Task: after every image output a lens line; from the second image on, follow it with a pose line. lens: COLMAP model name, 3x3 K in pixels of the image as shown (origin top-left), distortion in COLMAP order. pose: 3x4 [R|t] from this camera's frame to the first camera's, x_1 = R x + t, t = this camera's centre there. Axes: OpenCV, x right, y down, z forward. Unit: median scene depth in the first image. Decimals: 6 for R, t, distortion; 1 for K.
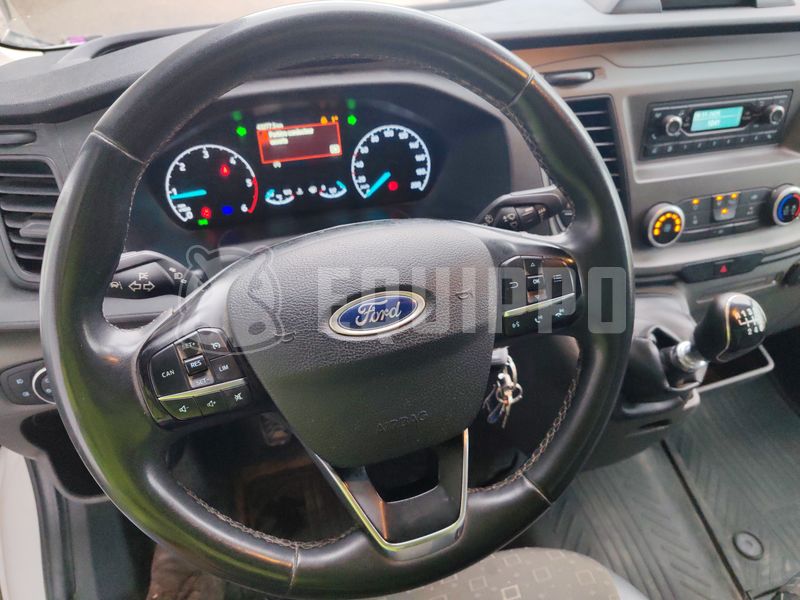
lens RADIAL K [[547.6, 0, 402.3], [0, 547.6, 299.2], [0, 0, 1]] dist [0.032941, -0.032048]
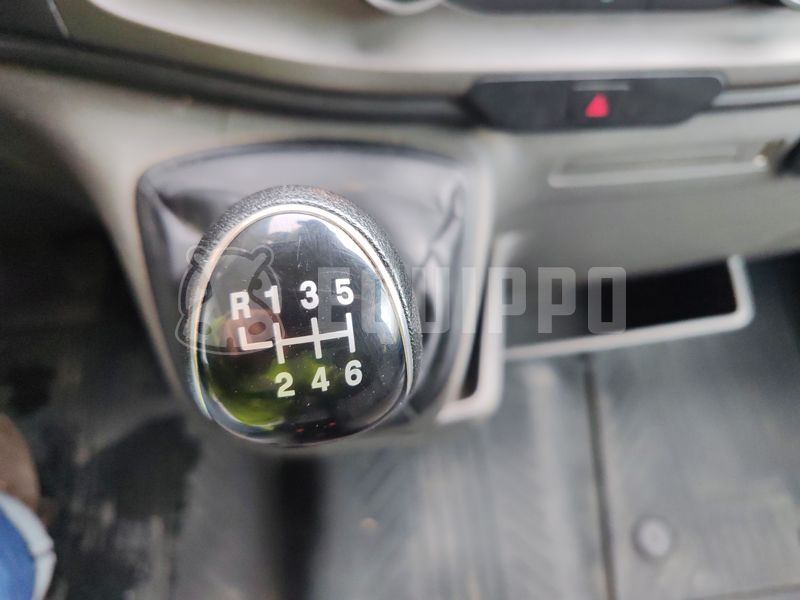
lens RADIAL K [[612.0, 0, 400.0], [0, 612.0, 300.0], [0, 0, 1]] dist [-0.001012, -0.055144]
pose [[0.985817, 0.161993, -0.043859, 0.481350], [-0.140663, 0.940092, 0.310549, -0.040299], [0.091538, -0.299975, 0.949545, 0.550184]]
